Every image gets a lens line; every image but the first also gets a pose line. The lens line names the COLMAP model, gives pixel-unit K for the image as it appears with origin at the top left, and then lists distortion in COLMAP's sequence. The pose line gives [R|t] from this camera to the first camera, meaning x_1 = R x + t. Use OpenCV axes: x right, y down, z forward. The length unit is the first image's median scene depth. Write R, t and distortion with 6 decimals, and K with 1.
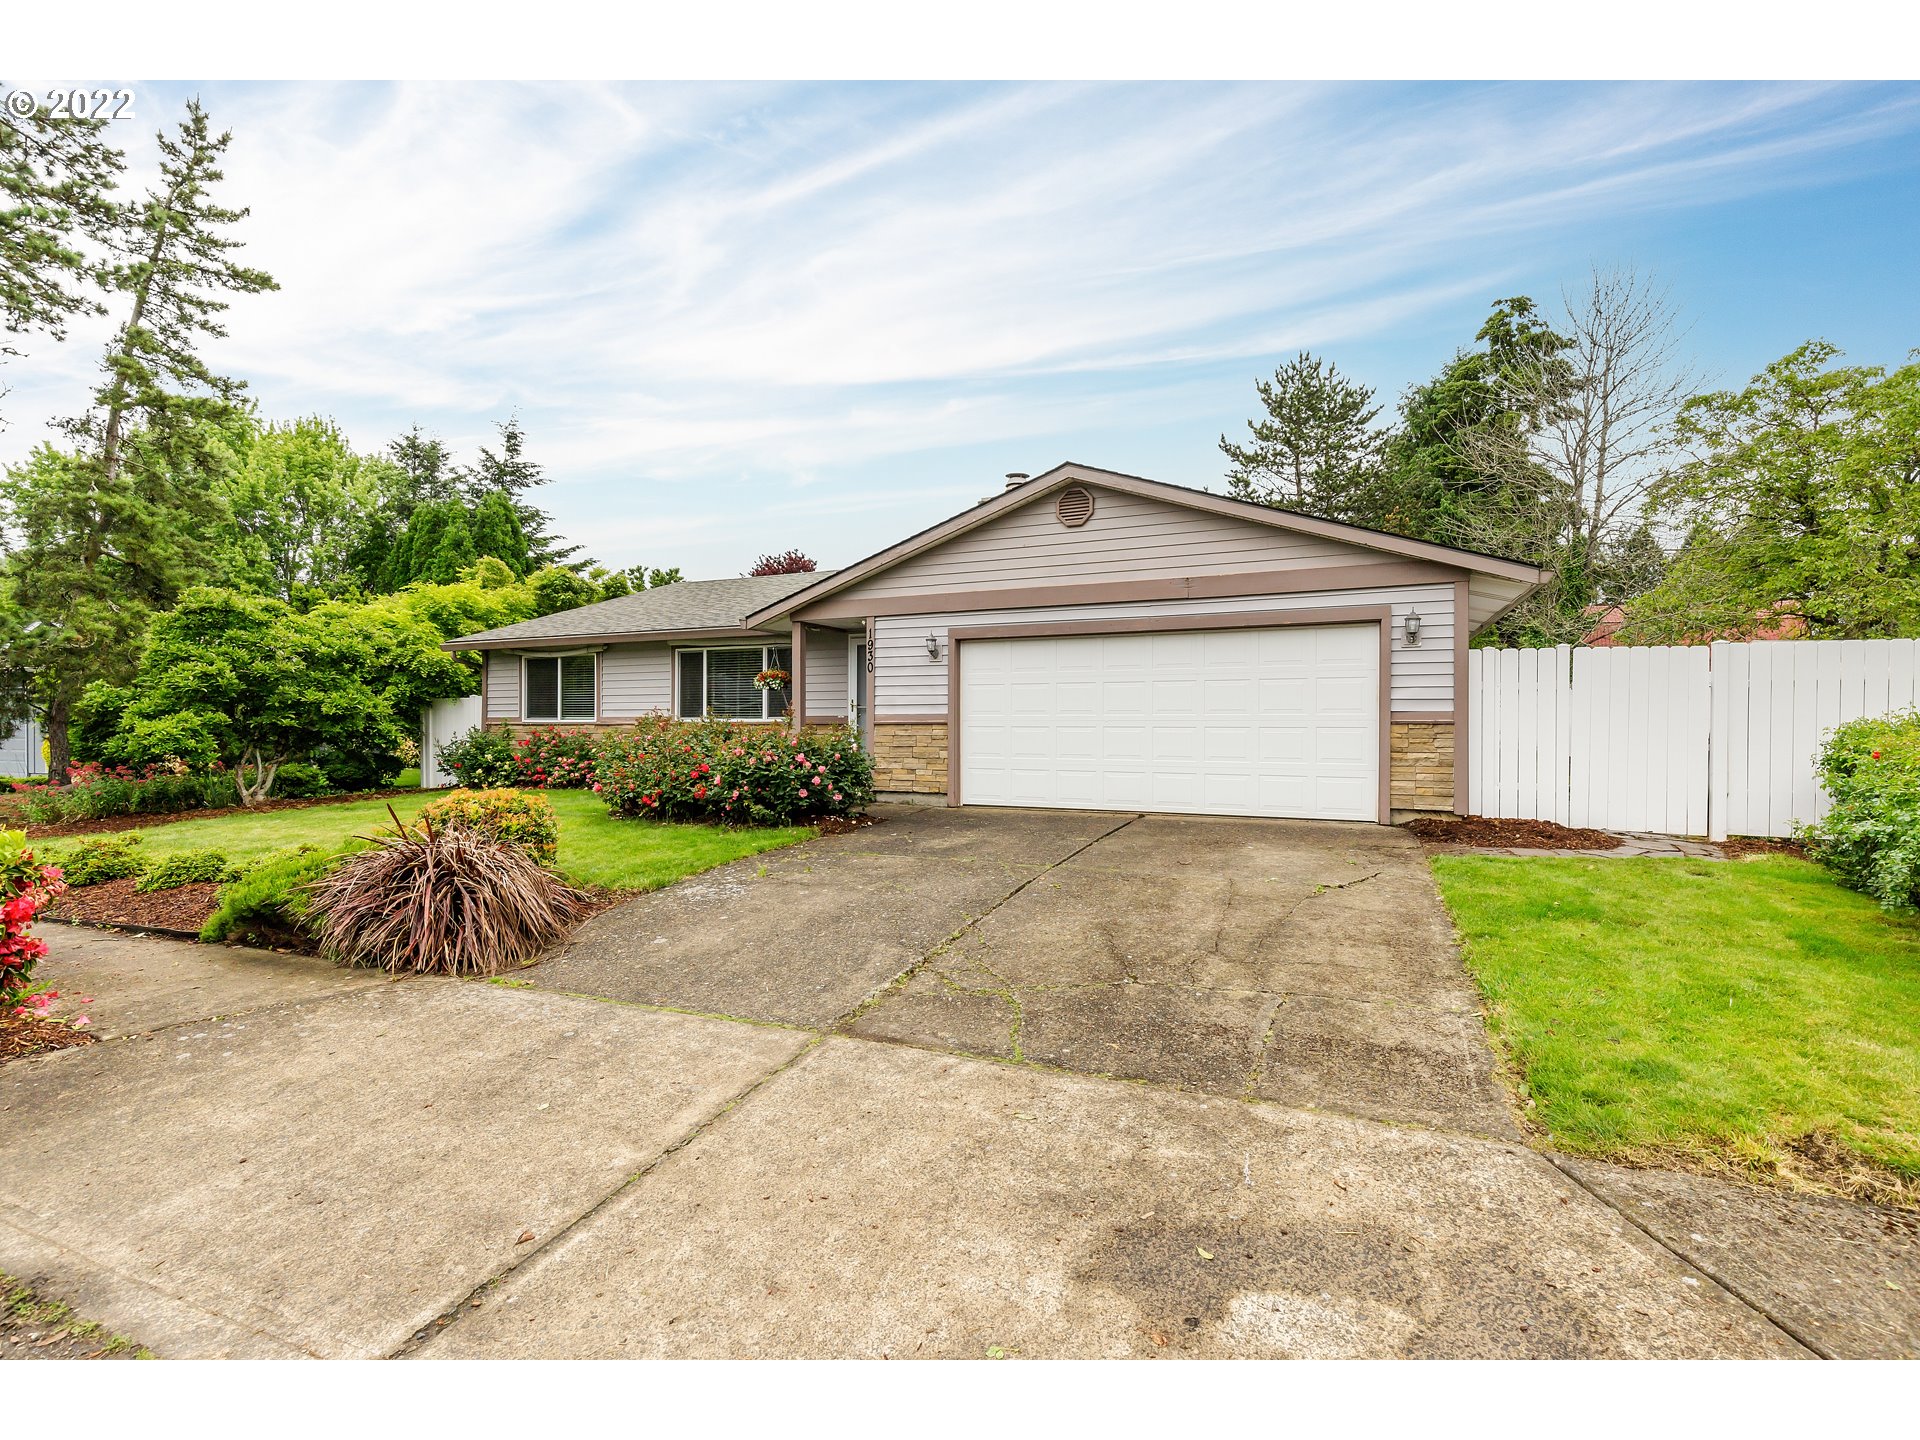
lens RADIAL K [[862.3, 0, 974.2], [0, 862.3, 728.1], [0, 0, 1]] dist [-0.003635, 0.000105]
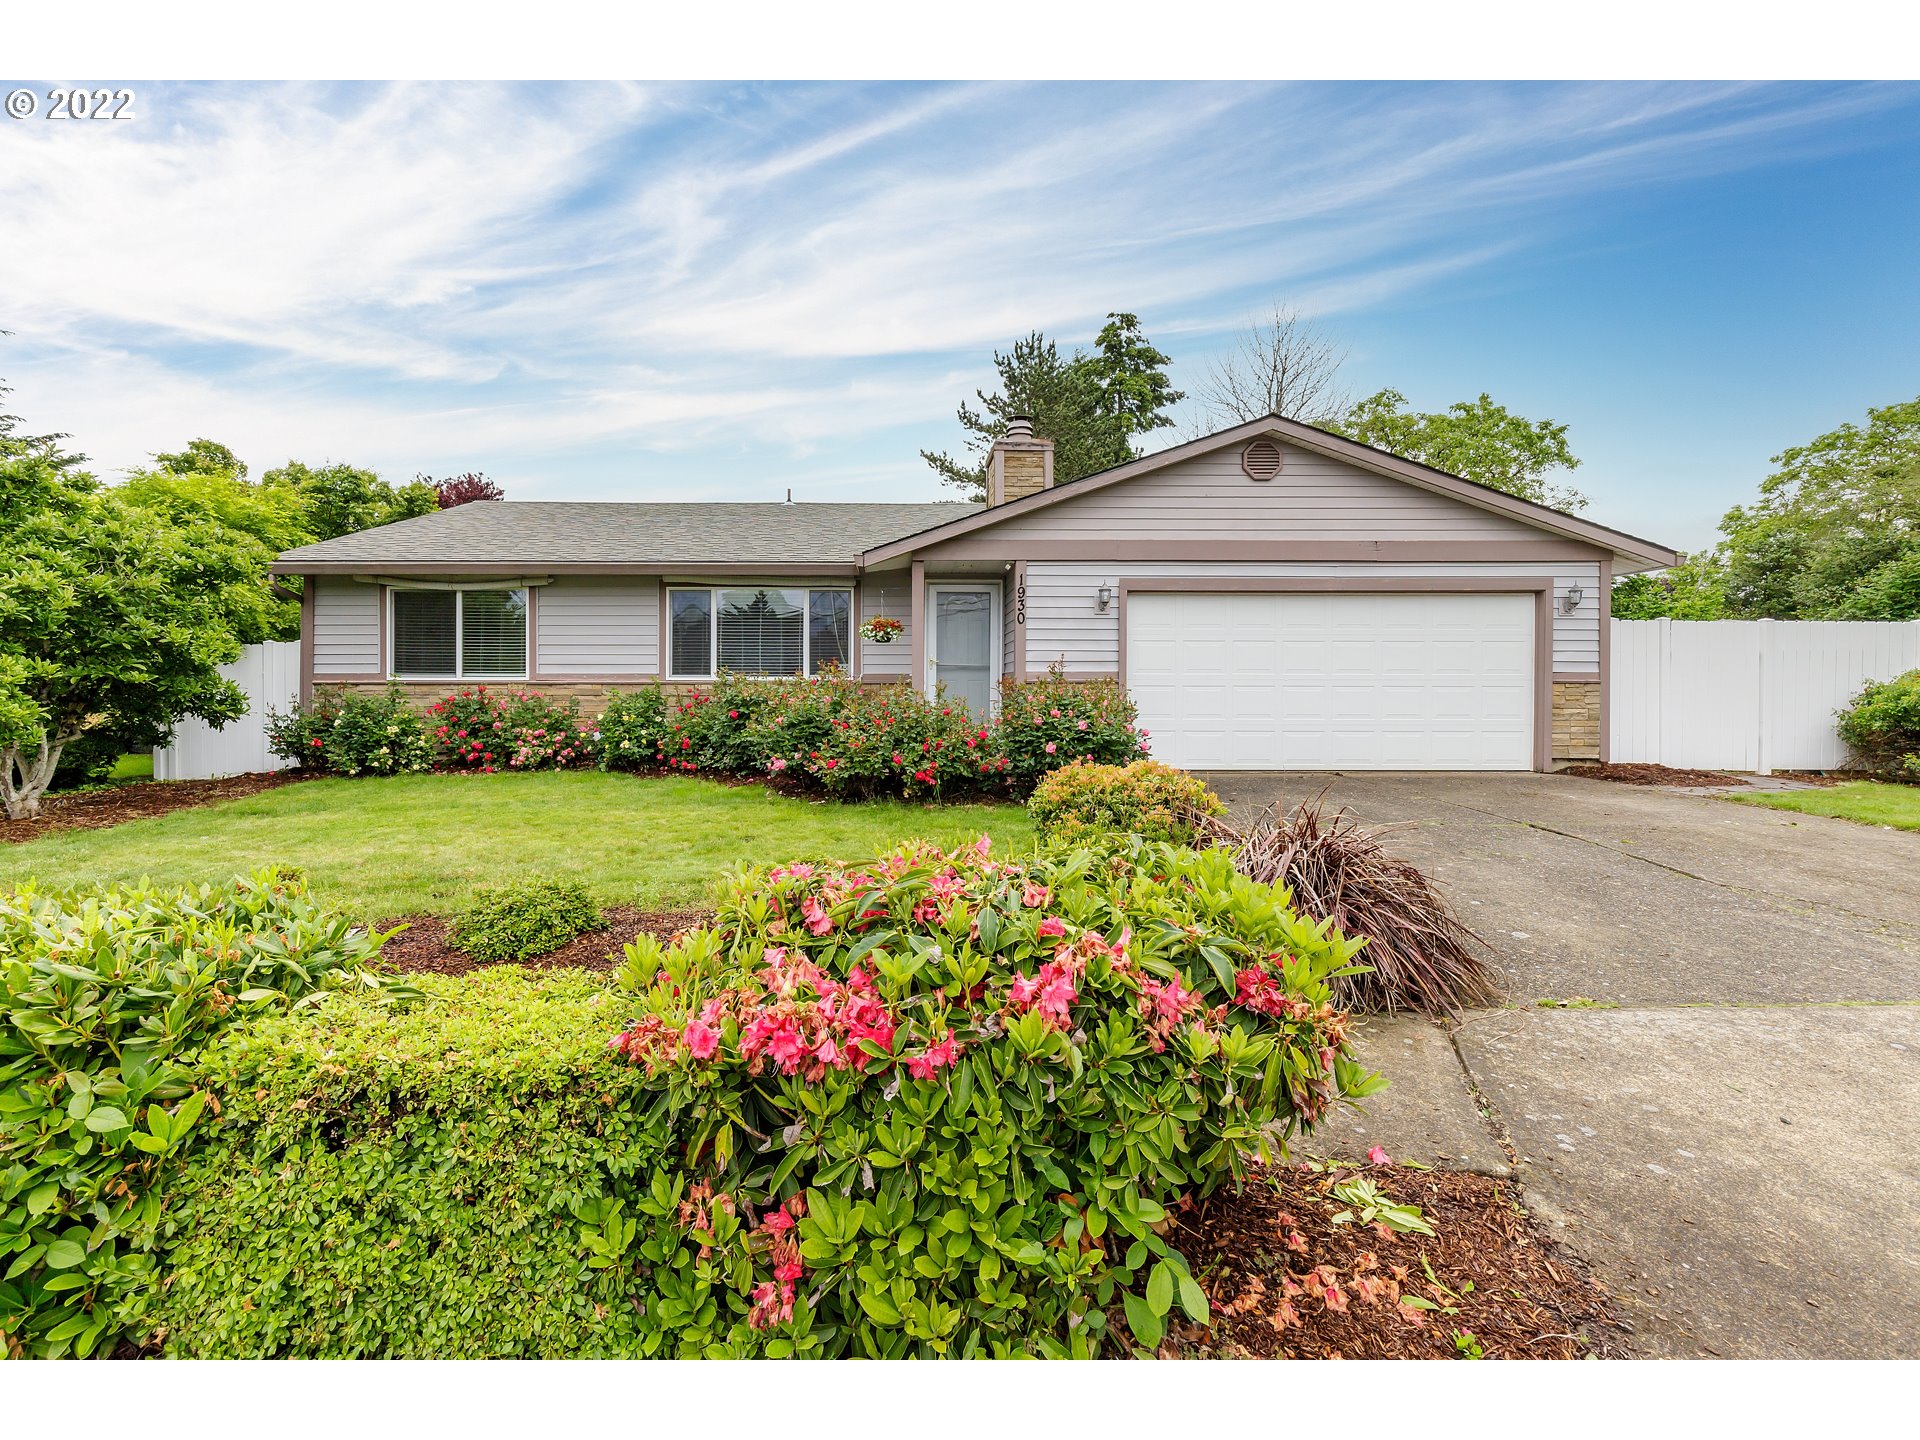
lens RADIAL K [[862.3, 0, 960.9], [0, 862.3, 712.7], [0, 0, 1]] dist [-0.003635, 0.000105]
pose [[0.917345, -0.012670, 0.397891, -0.434479], [0.001134, 0.999573, 0.029215, -0.000177], [-0.398091, -0.026349, 0.916968, 0.175573]]
